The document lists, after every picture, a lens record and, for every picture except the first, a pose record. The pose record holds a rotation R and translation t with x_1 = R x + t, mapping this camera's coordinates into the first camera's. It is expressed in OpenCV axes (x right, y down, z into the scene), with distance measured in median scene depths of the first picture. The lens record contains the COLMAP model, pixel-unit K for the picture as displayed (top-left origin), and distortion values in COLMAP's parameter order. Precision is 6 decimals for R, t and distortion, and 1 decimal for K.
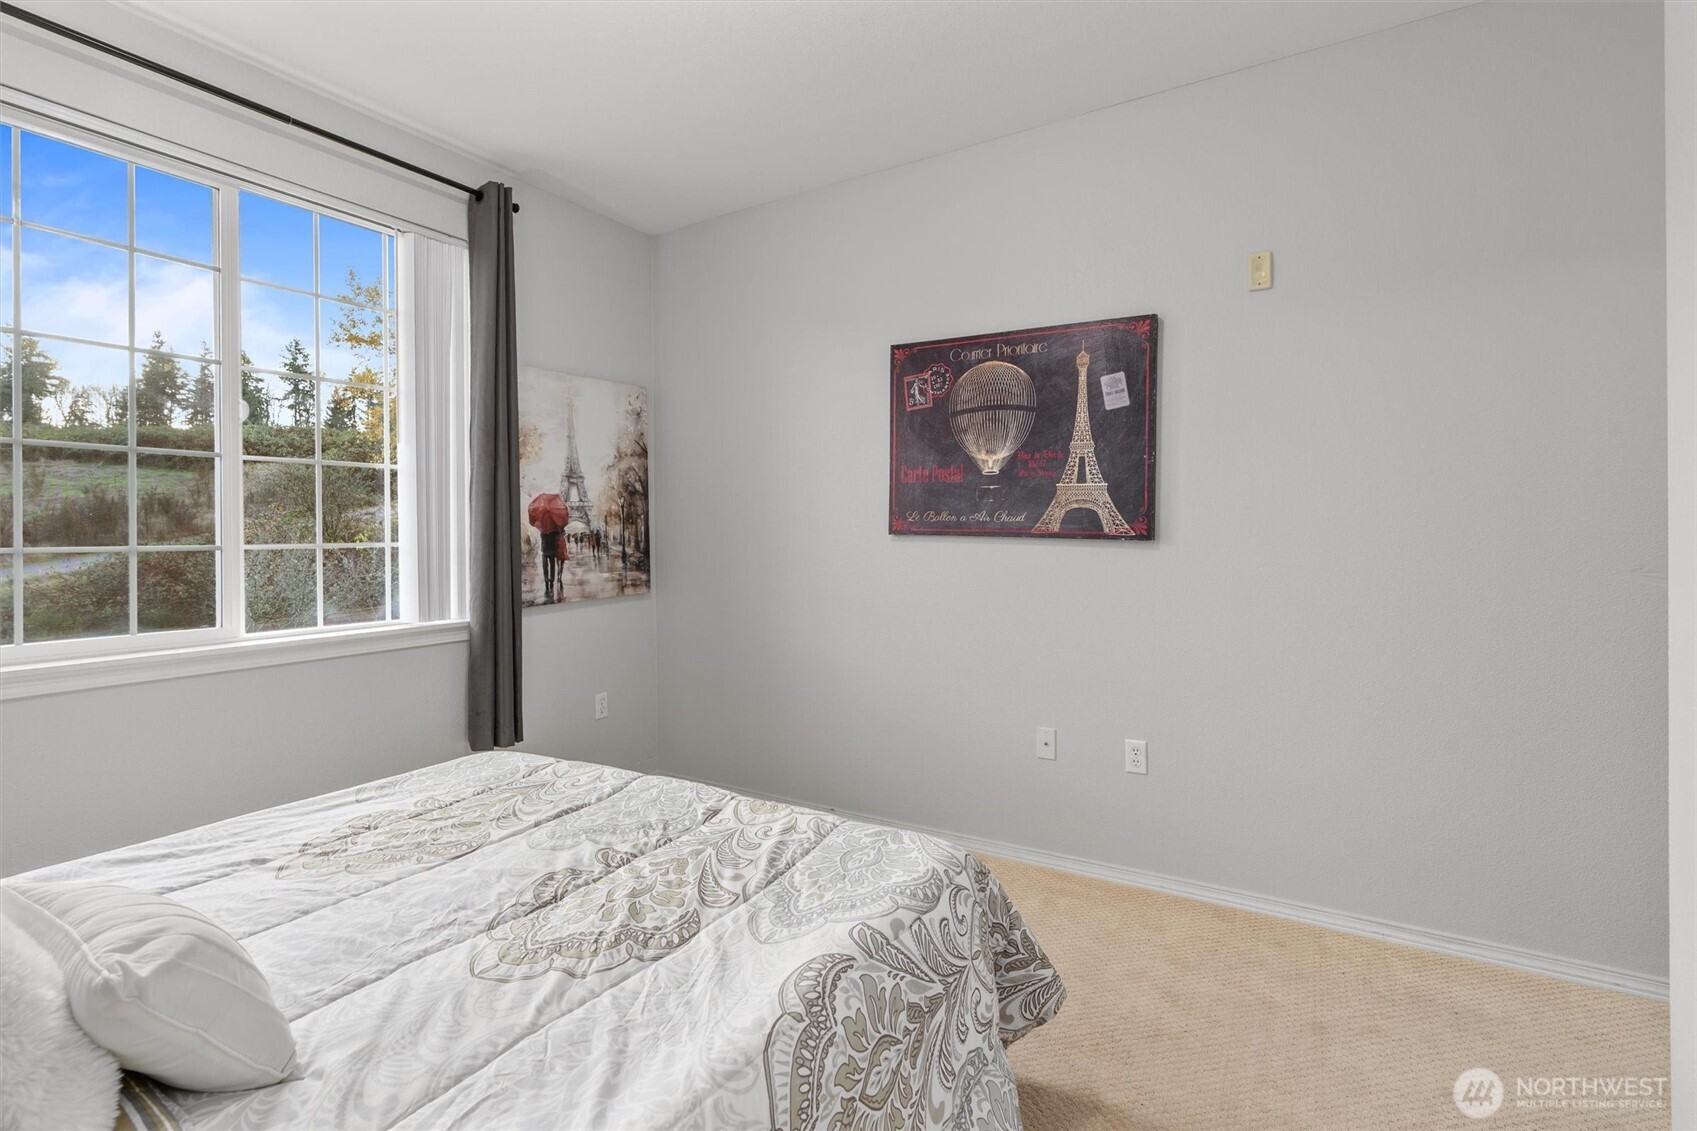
lens RADIAL K [[789.3, 0, 856.4], [0, 789.3, 533.0], [0, 0, 1]] dist [-0.002918, -0.000121]
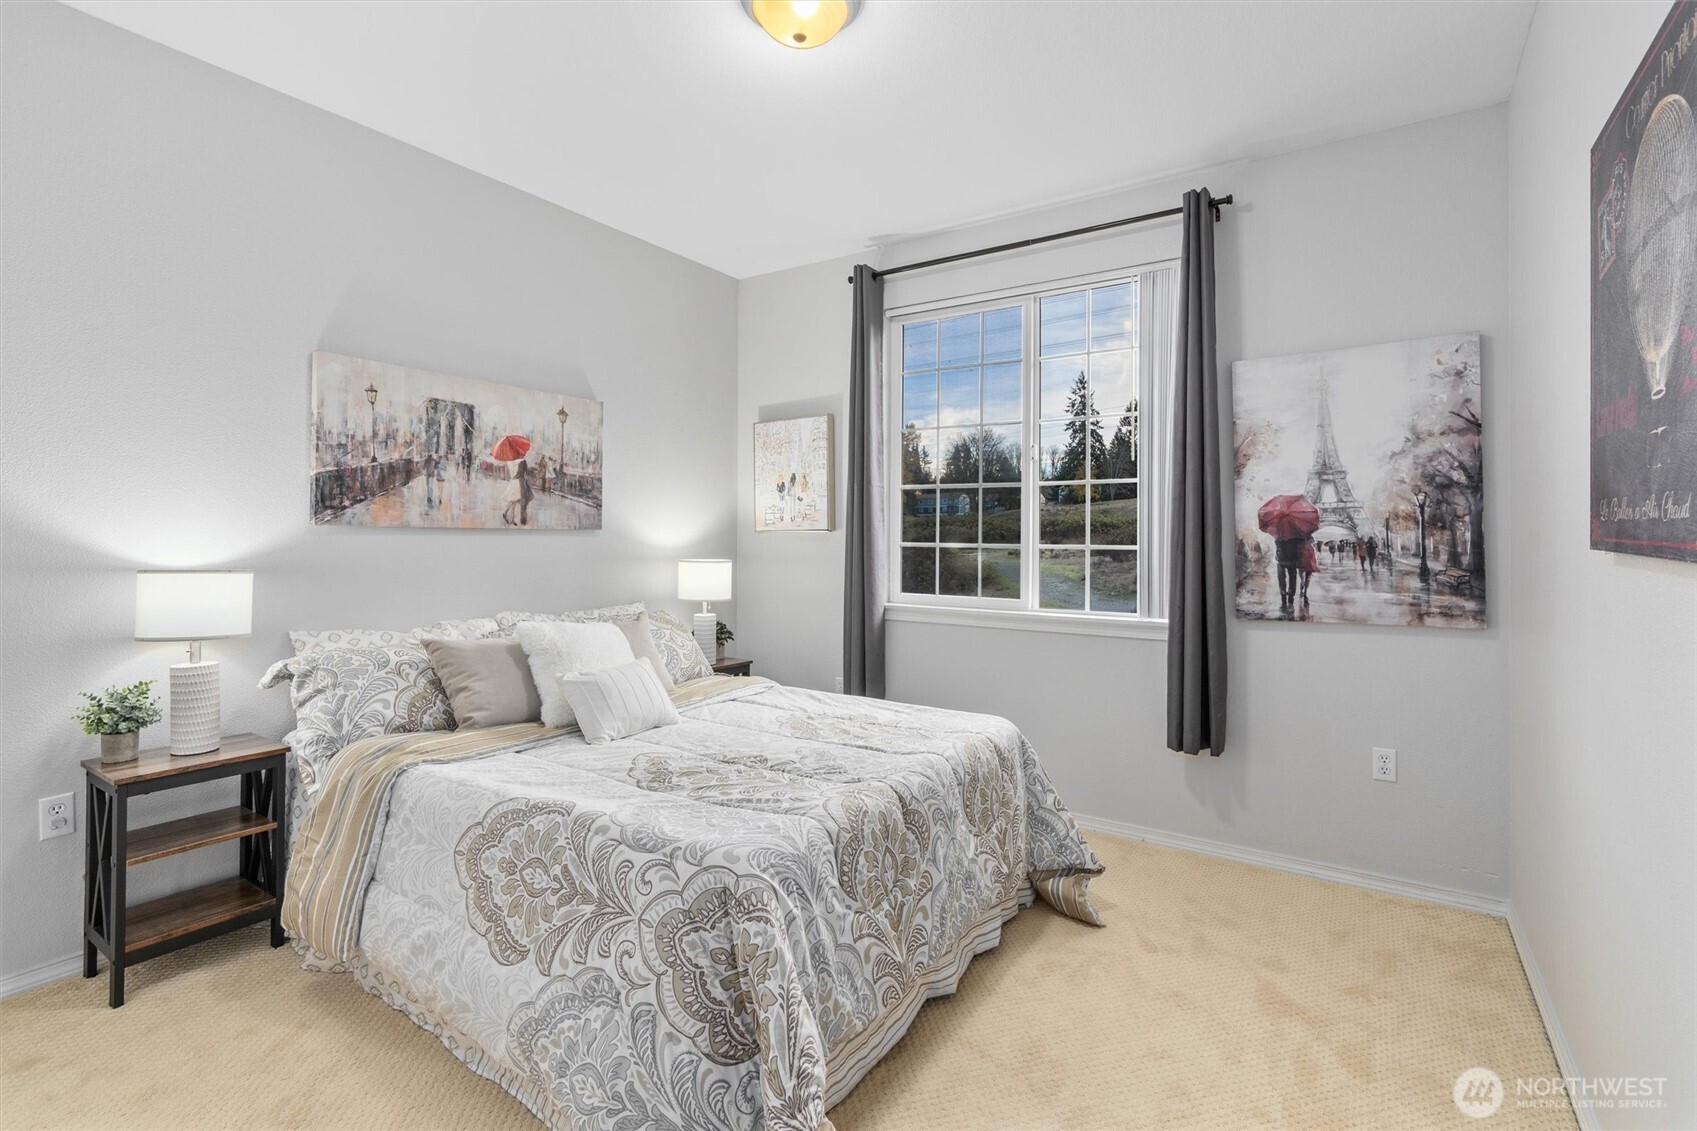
lens RADIAL K [[789.3, 0, 846.9], [0, 789.3, 527.8], [0, 0, 1]] dist [-0.002918, -0.000121]
pose [[-0.056499, -0.004512, -0.998392, 0.503857], [-0.008700, 0.999954, -0.004027, -0.005398], [0.998365, 0.008459, -0.056535, 0.544906]]
